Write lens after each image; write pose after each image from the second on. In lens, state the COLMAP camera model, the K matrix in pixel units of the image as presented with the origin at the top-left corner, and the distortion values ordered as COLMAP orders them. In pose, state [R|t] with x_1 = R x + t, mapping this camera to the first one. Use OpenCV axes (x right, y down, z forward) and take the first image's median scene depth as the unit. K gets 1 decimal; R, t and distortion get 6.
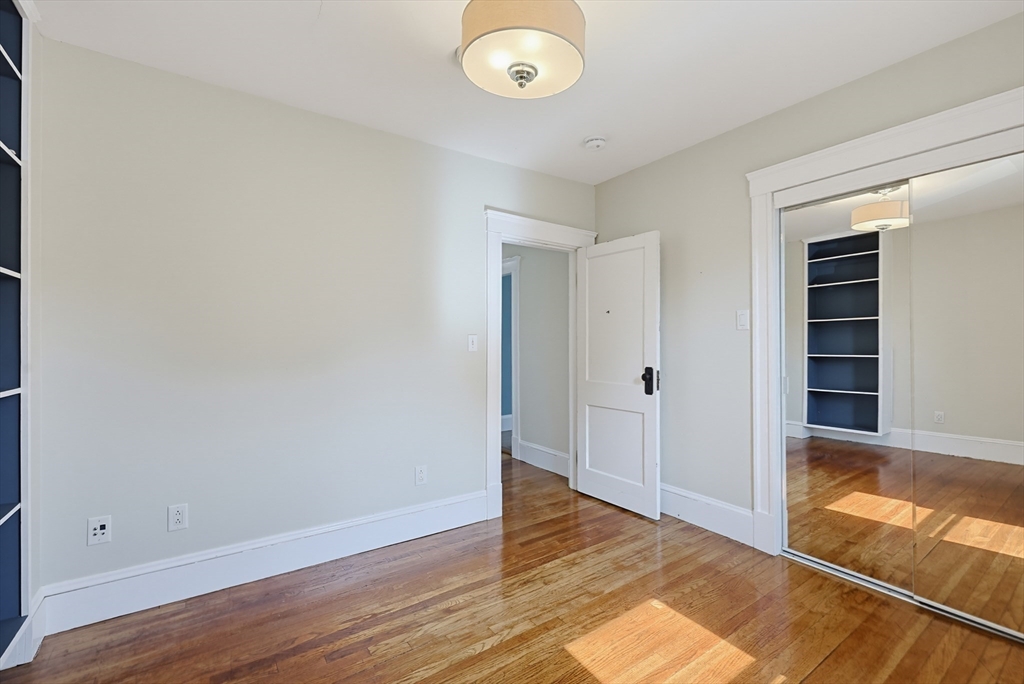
lens RADIAL K [[431.2, 0, 516.4], [0, 431.2, 343.2], [0, 0, 1]] dist [-0.001666, 0.000454]
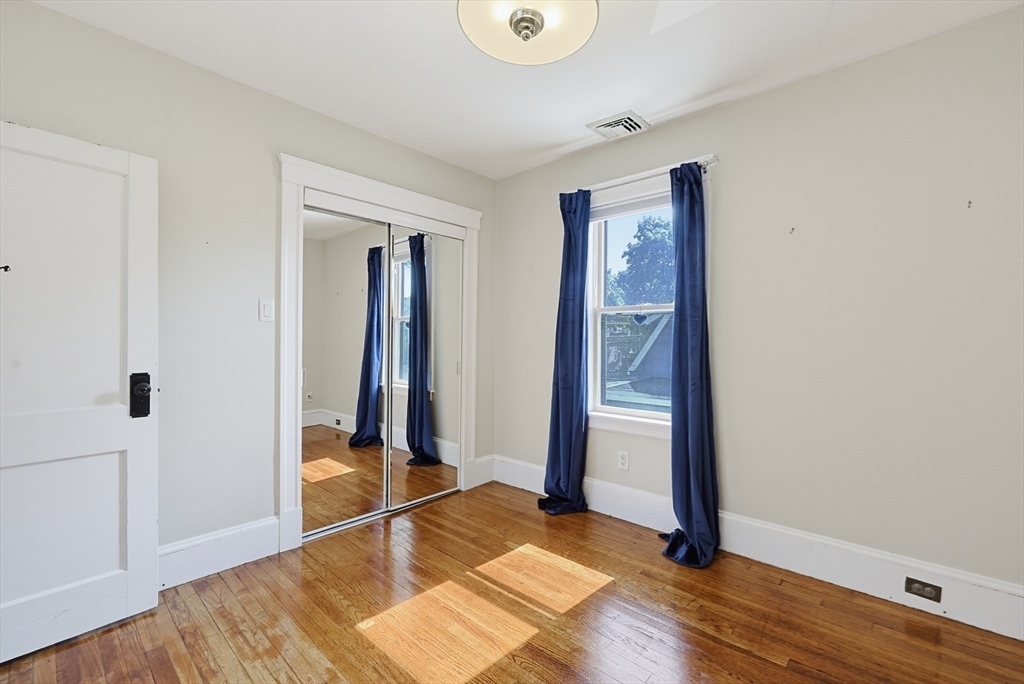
lens RADIAL K [[442.3, 0, 526.6], [0, 442.3, 337.4], [0, 0, 1]] dist [-0.000645, -0.000034]
pose [[-0.218275, -0.003792, 0.975880, -0.525031], [-0.007264, 0.999971, 0.002261, -0.003291], [-0.975860, -0.006595, -0.218296, 0.705110]]
